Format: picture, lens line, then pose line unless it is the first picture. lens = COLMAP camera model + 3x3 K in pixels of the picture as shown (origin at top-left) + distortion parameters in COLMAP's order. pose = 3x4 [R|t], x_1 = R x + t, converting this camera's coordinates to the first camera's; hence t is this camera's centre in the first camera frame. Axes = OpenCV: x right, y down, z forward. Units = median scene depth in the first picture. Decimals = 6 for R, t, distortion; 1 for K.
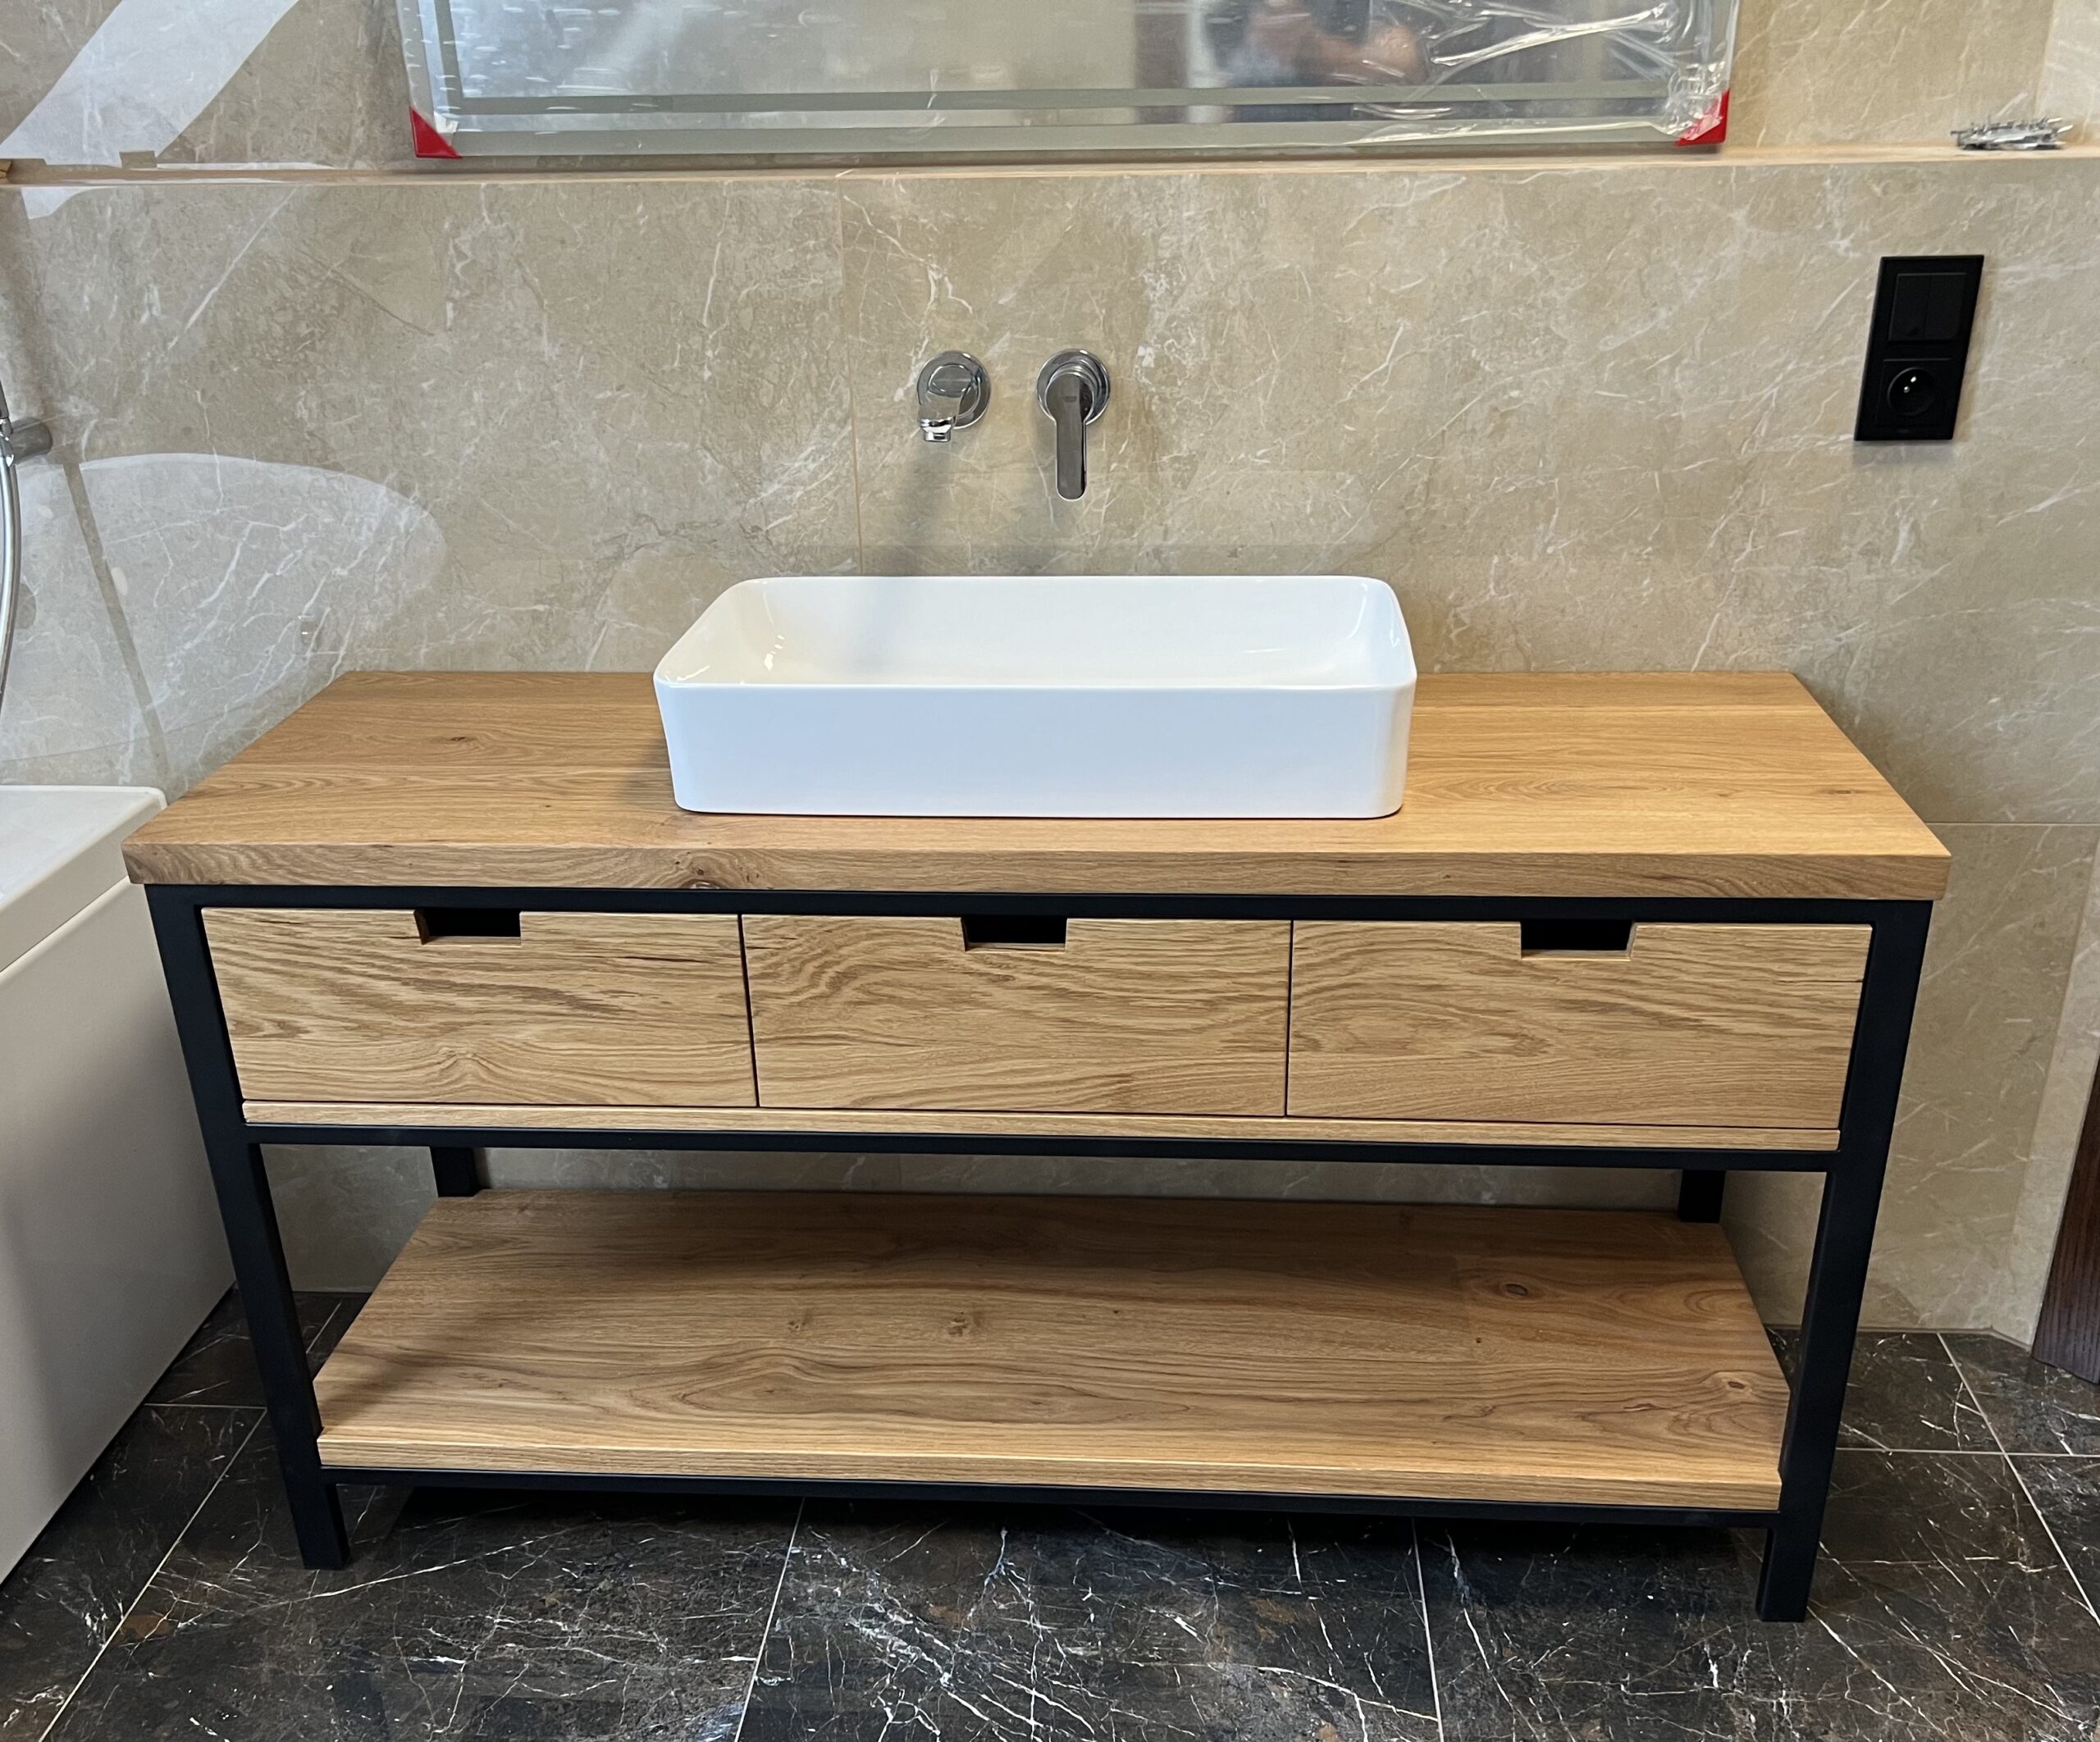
lens RADIAL K [[1993.3, 0, 1056.2], [0, 1993.3, 996.4], [0, 0, 1]] dist [0.029608, 0.000000]
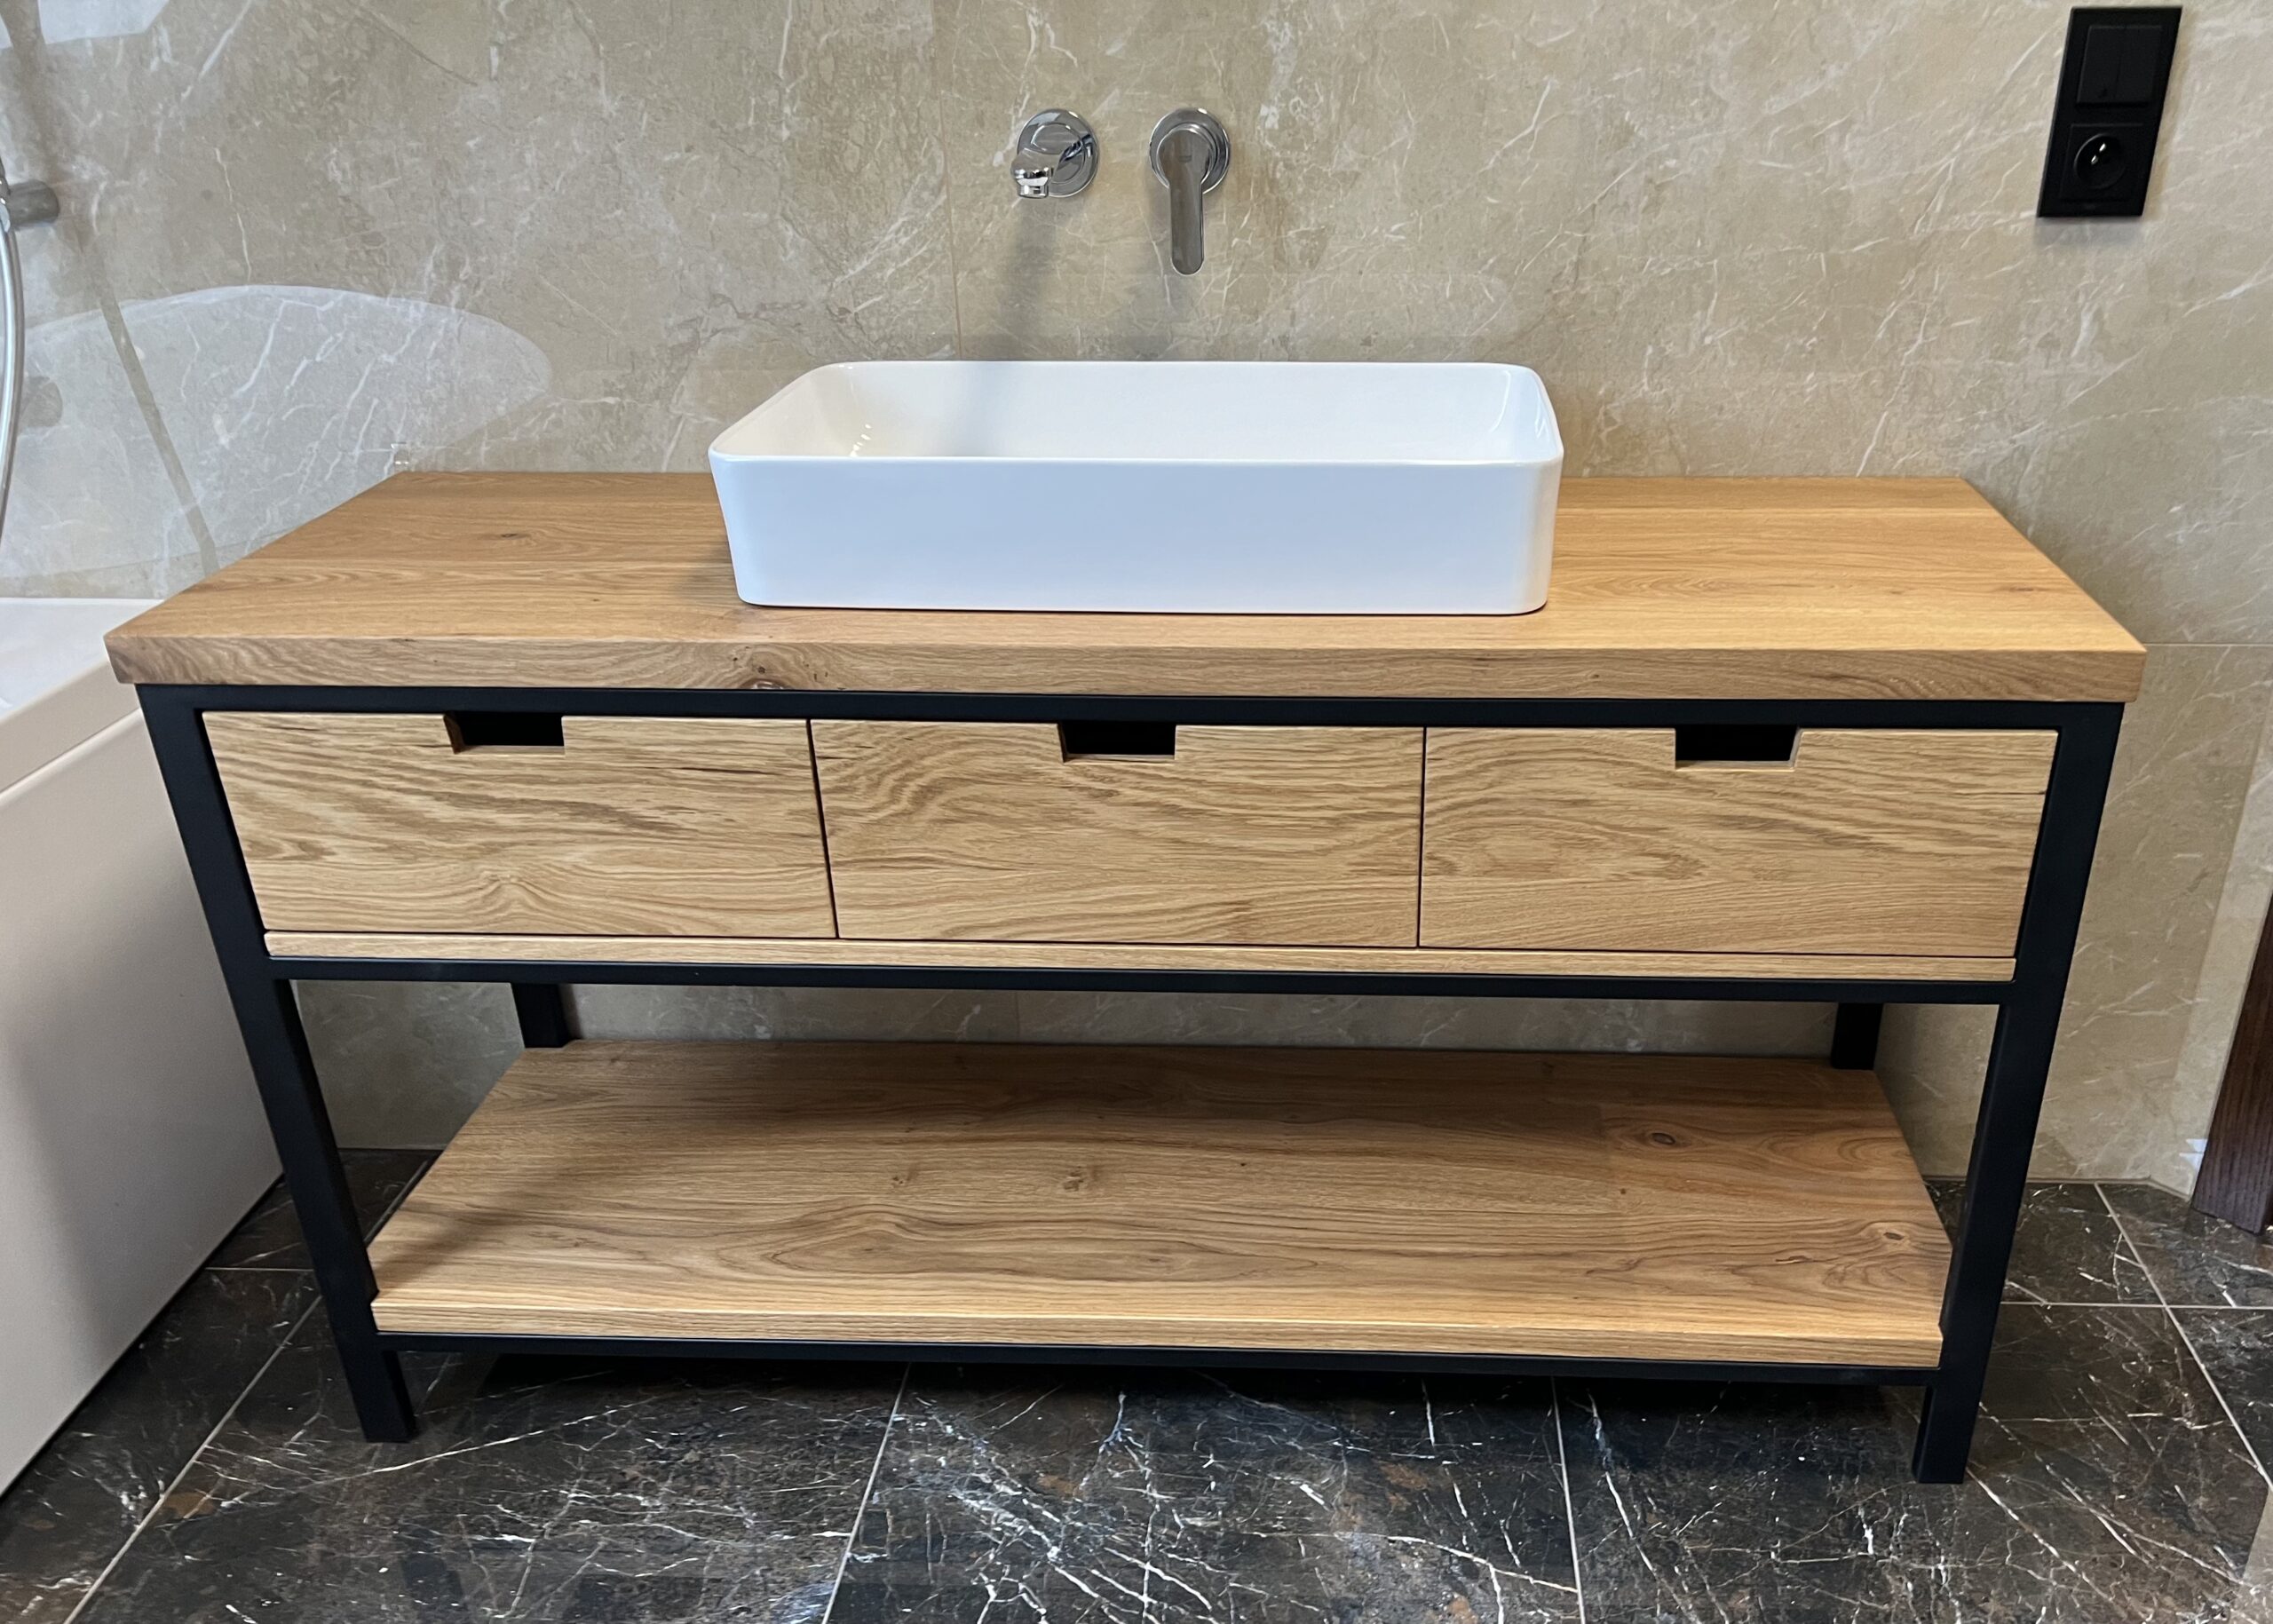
lens RADIAL K [[1898.9, 0, 1277.3], [0, 1898.9, 958.6], [0, 0, 1]] dist [0.033972, -0.015403]
pose [[0.999563, -0.001135, 0.029546, 0.022328], [-0.000038, 0.999213, 0.039653, 0.027810], [-0.029568, -0.039637, 0.998777, 0.116203]]
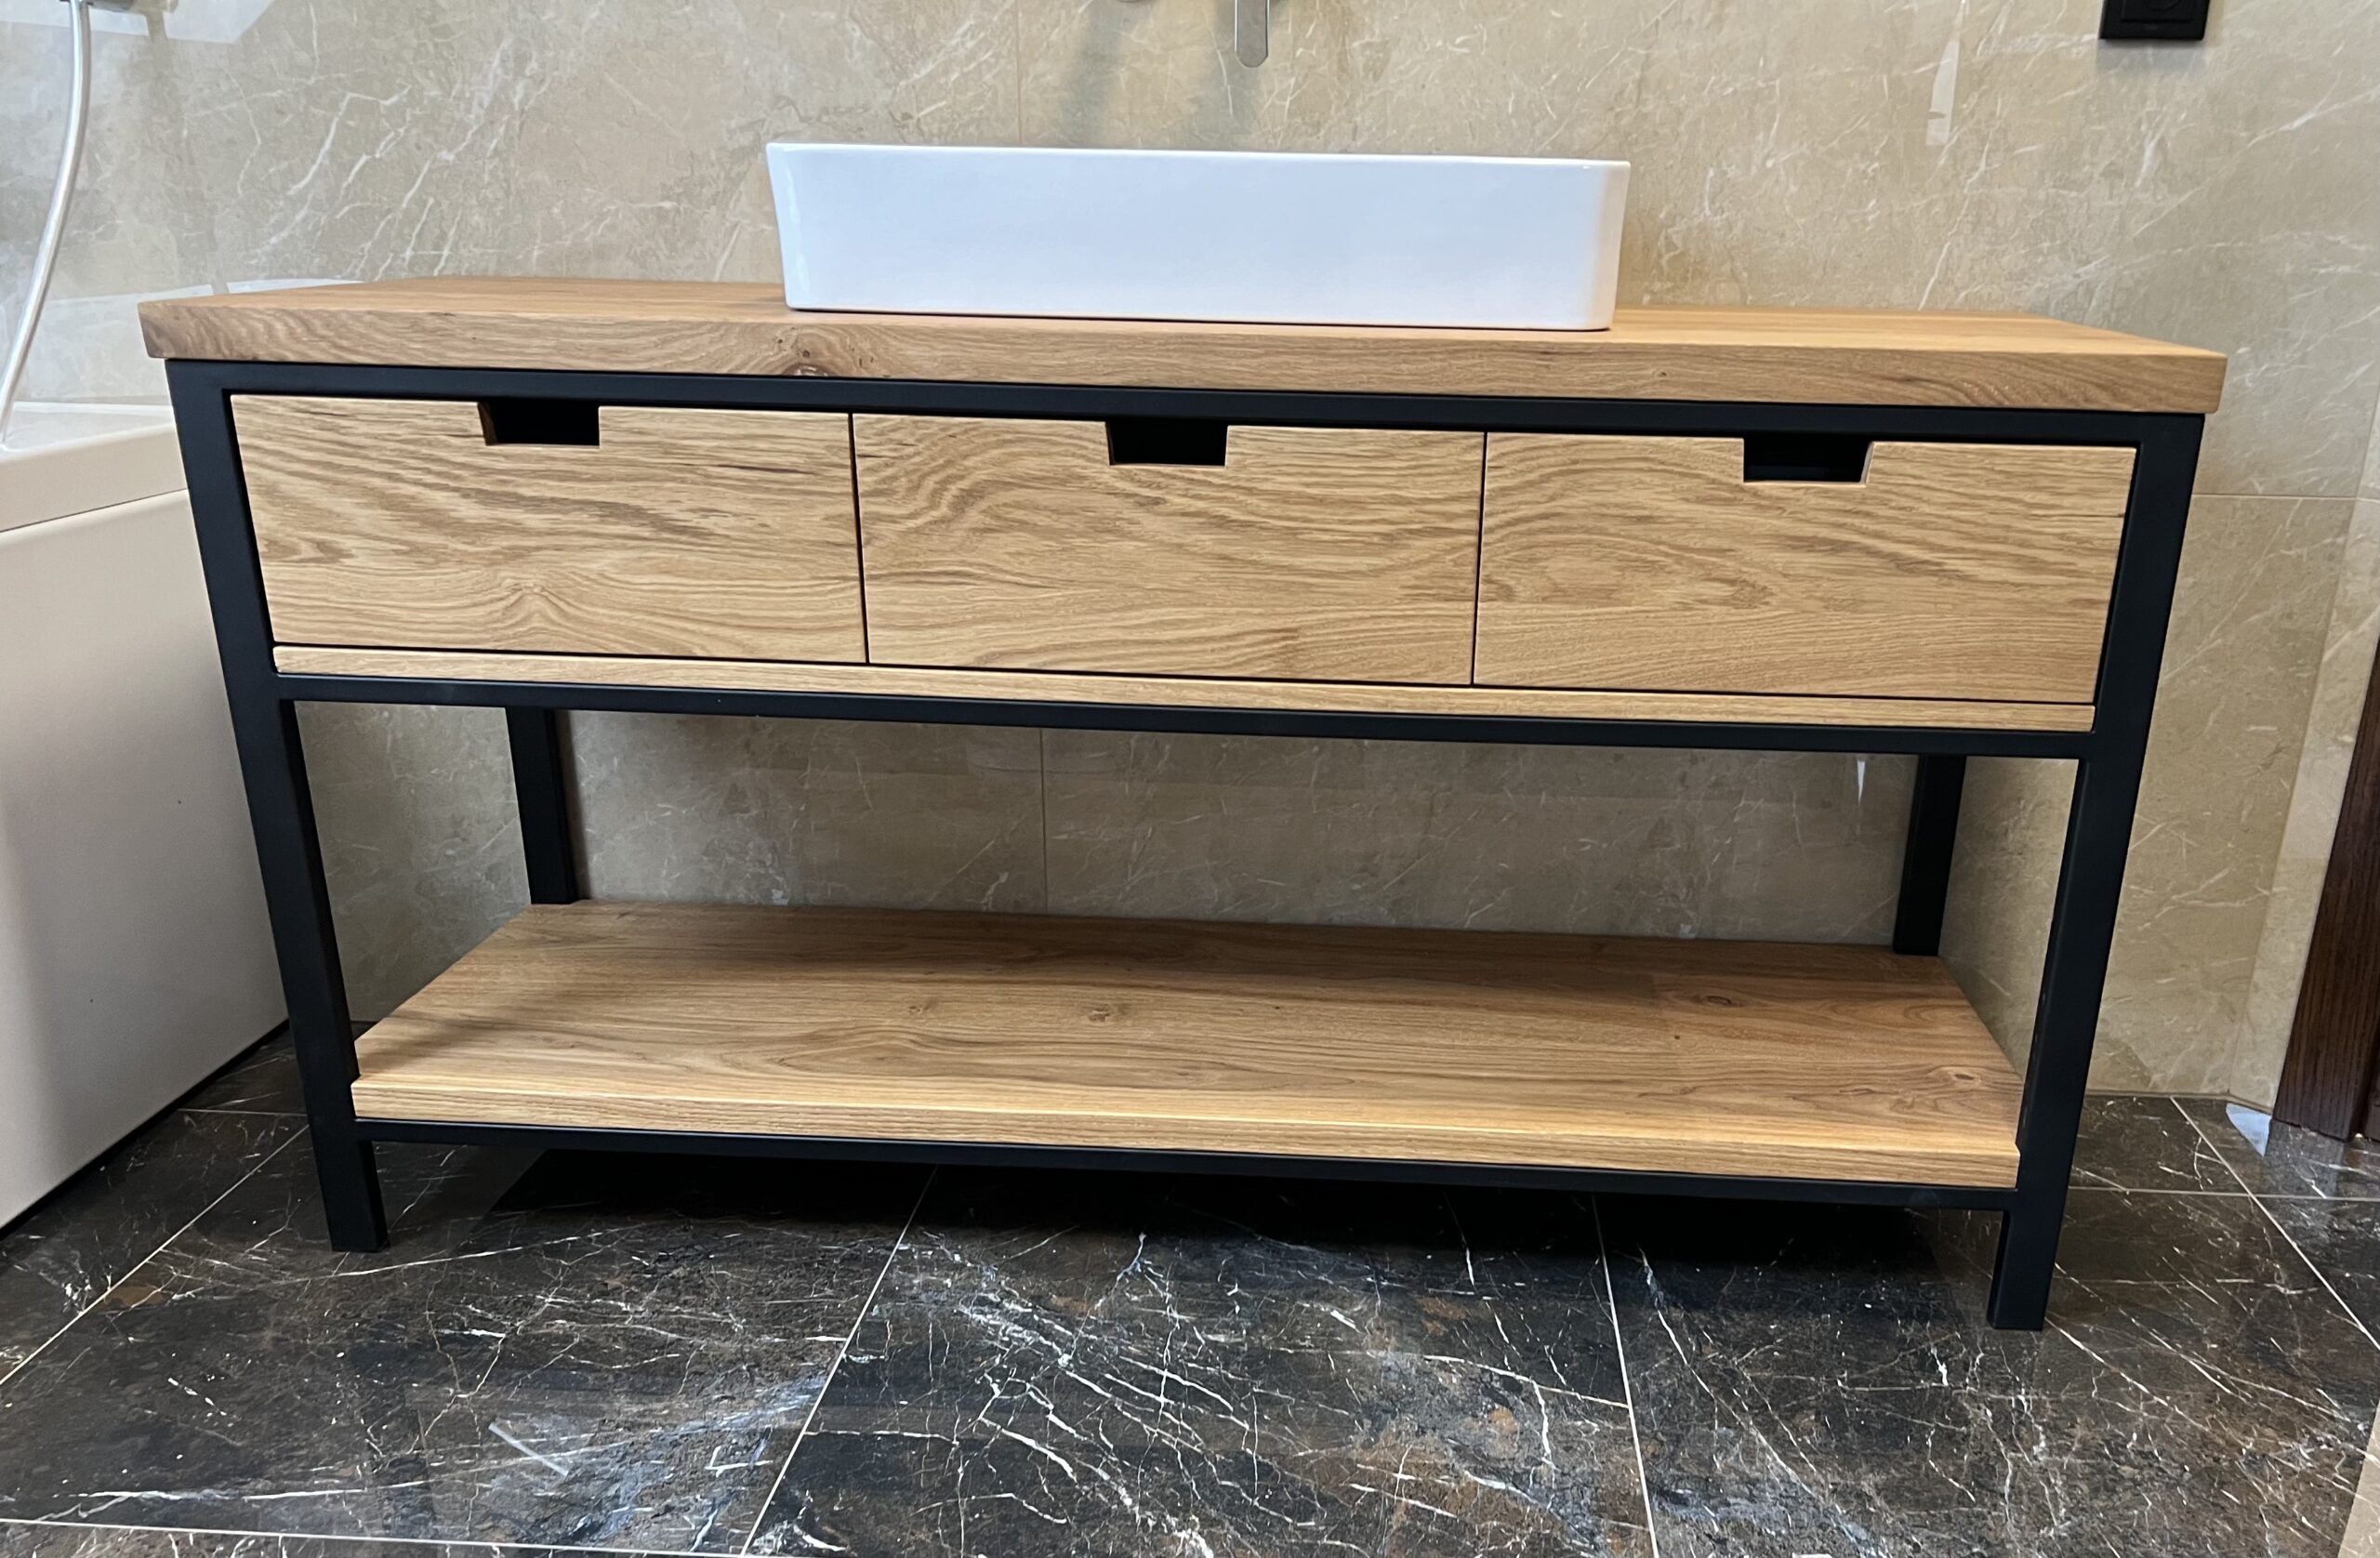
lens RADIAL K [[1934.3, 0, 1302.1], [0, 1934.3, 952.3], [0, 0, 1]] dist [0.032232, -0.013097]
pose [[0.999135, 0.031140, 0.027570, 0.018533], [-0.028908, 0.996539, -0.077940, 0.220399], [-0.029902, 0.077075, 0.996577, 0.142919]]
